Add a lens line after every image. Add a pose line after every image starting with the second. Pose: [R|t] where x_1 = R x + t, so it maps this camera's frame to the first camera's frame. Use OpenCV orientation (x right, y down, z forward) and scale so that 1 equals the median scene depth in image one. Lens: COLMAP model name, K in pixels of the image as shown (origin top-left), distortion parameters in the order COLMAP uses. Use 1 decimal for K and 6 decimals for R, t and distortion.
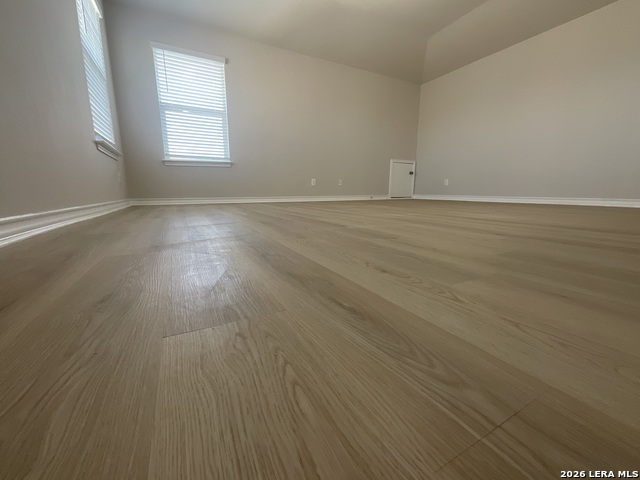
lens RADIAL K [[258.4, 0, 322.6], [0, 258.4, 239.6], [0, 0, 1]] dist [0.001353, 0.000122]
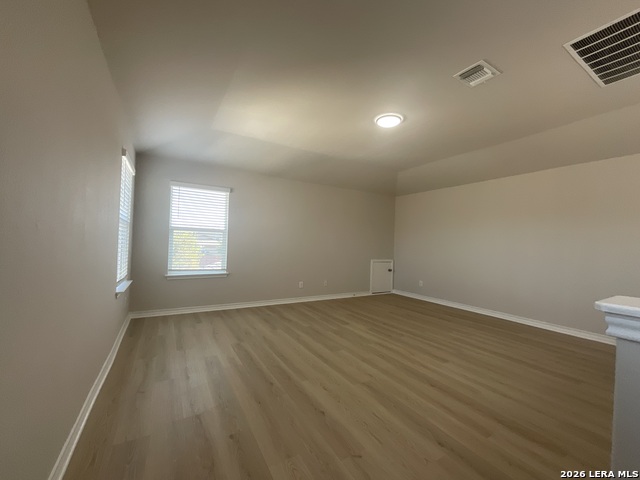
lens RADIAL K [[258.4, 0, 319.8], [0, 258.4, 241.6], [0, 0, 1]] dist [0.001353, 0.000122]
pose [[0.998774, 0.028950, 0.040167, -0.004829], [-0.020761, 0.981356, -0.191075, -0.185658], [-0.044950, 0.190007, 0.980753, -0.107660]]
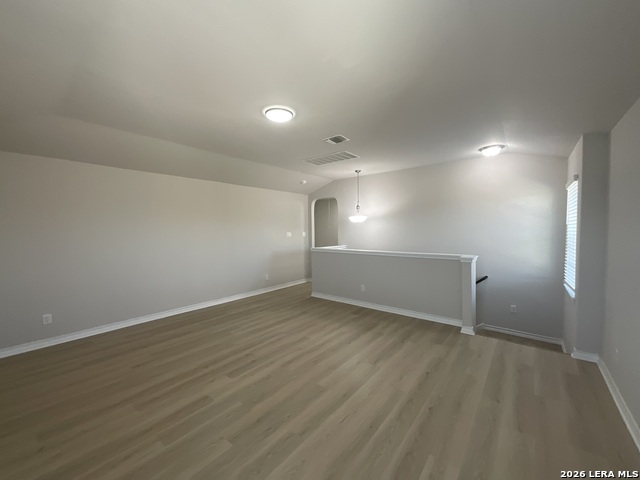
lens RADIAL K [[258.4, 0, 324.2], [0, 258.4, 237.4], [0, 0, 1]] dist [0.001353, 0.000122]
pose [[-0.383979, -0.029916, 0.922857, -0.535485], [0.173734, 0.979282, 0.104032, -0.467149], [-0.906850, 0.200278, -0.370826, 0.932760]]
